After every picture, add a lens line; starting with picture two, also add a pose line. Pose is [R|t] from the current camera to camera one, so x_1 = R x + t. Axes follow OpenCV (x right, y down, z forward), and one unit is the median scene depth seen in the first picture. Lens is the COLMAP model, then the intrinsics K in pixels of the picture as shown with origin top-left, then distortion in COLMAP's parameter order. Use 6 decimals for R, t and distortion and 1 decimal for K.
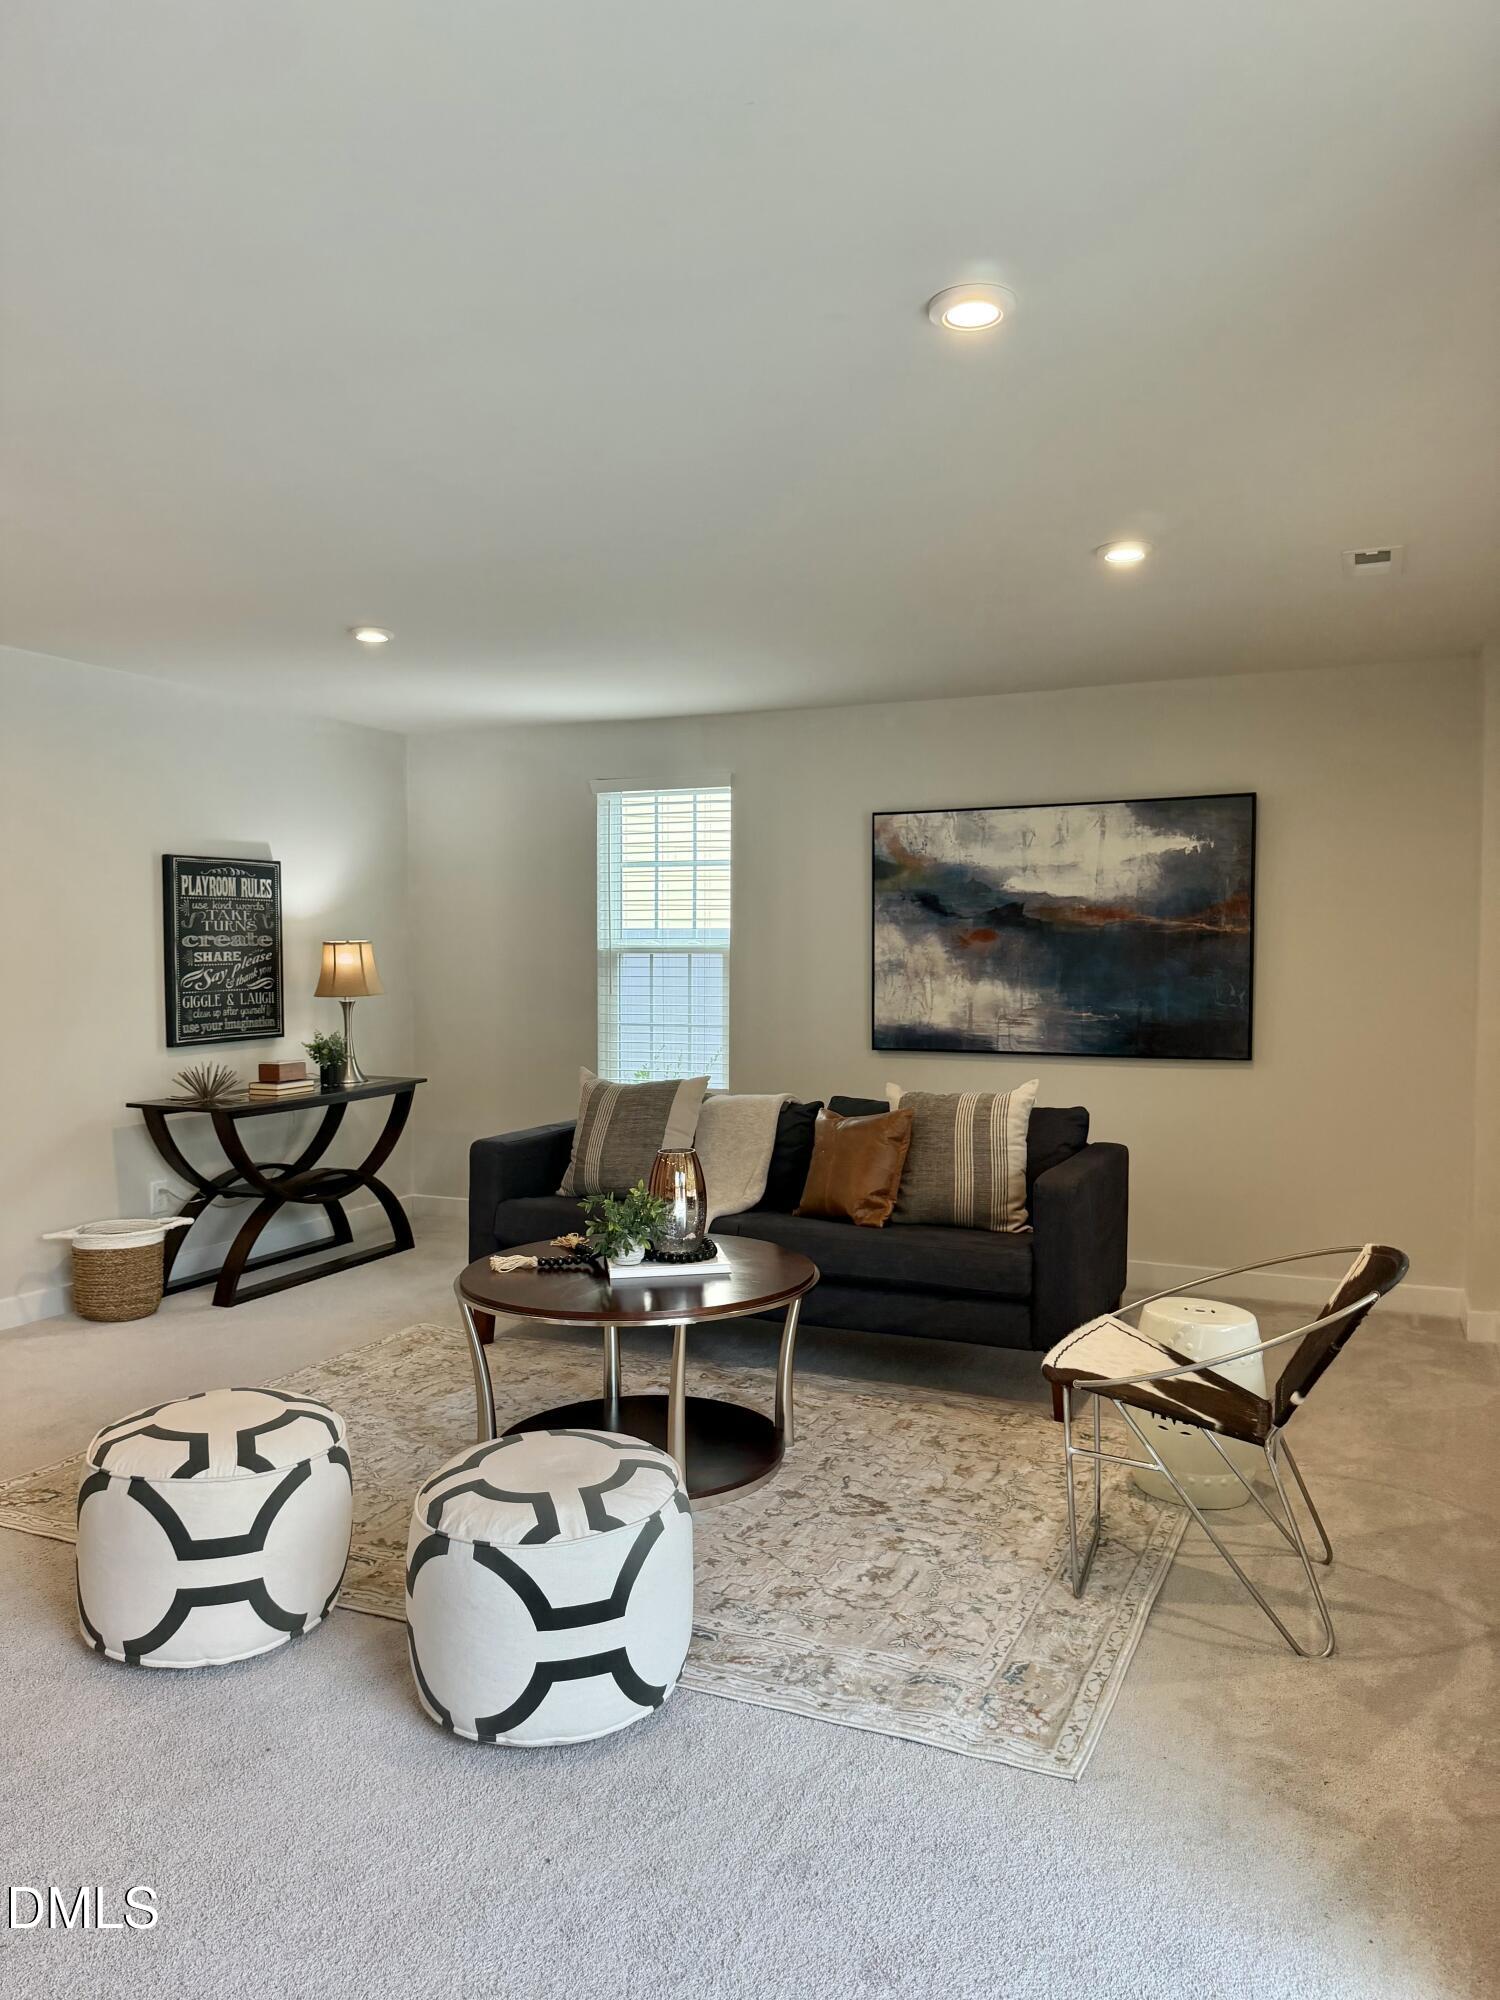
lens RADIAL K [[1391.3, 0, 756.6], [0, 1391.3, 1005.6], [0, 0, 1]] dist [0.087618, -0.166645]
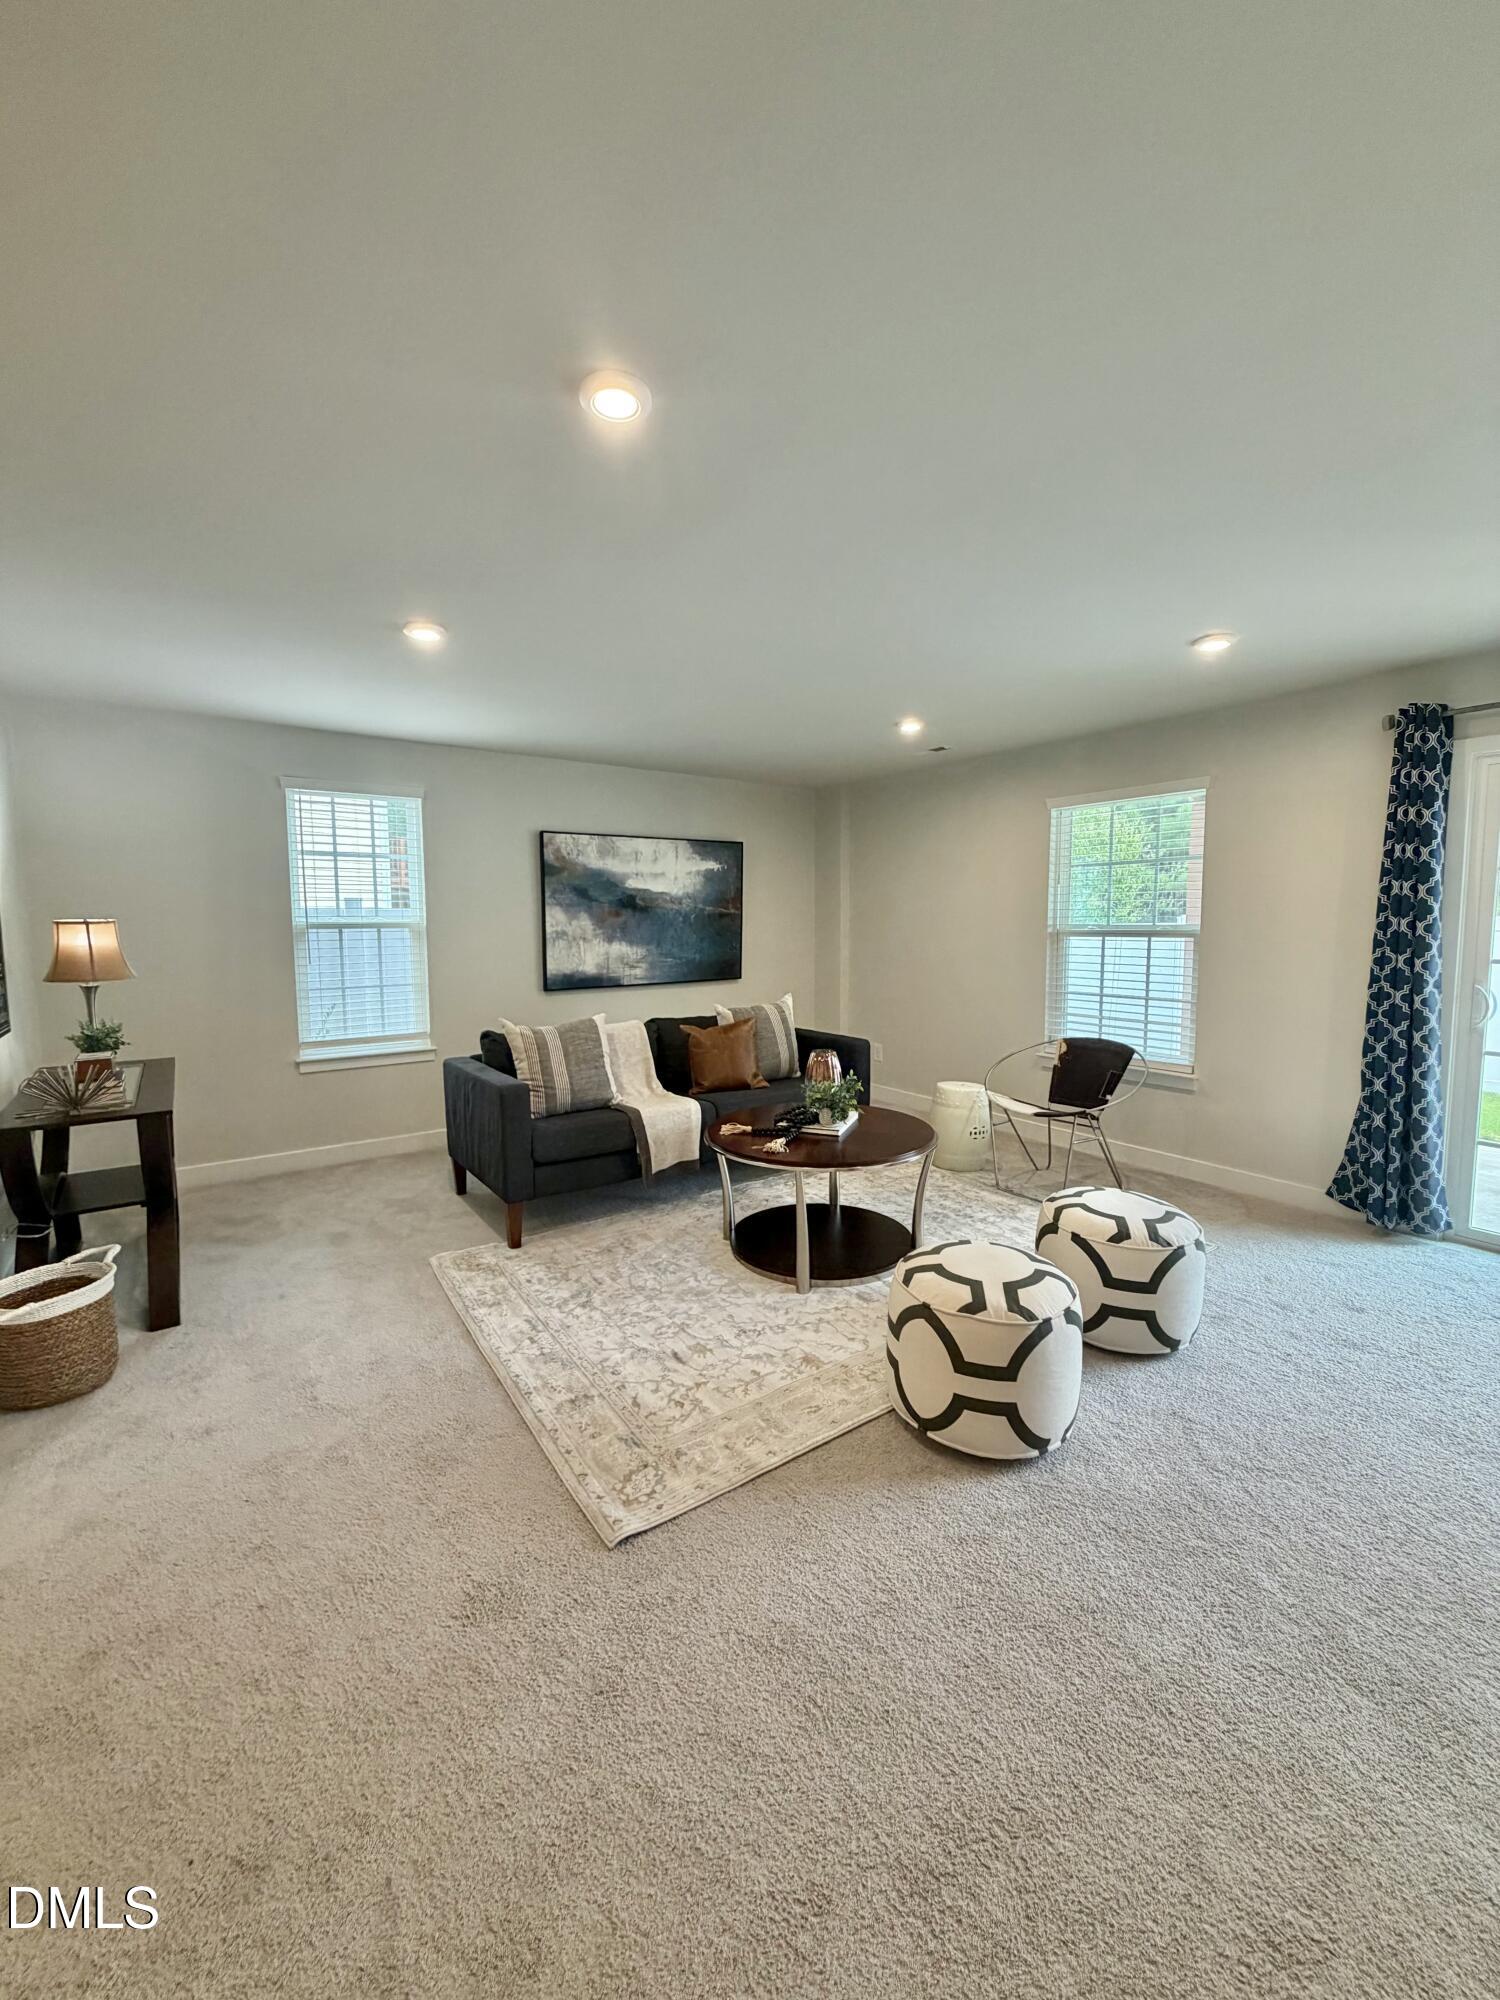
lens RADIAL K [[816.0, 0, 754.2], [0, 816.0, 972.1], [0, 0, 1]] dist [0.000901, 0.000053]
pose [[0.494786, -0.059737, 0.866959, -0.581103], [0.039765, 0.998146, 0.046081, -0.020653], [-0.868105, 0.011675, 0.496244, 0.389865]]
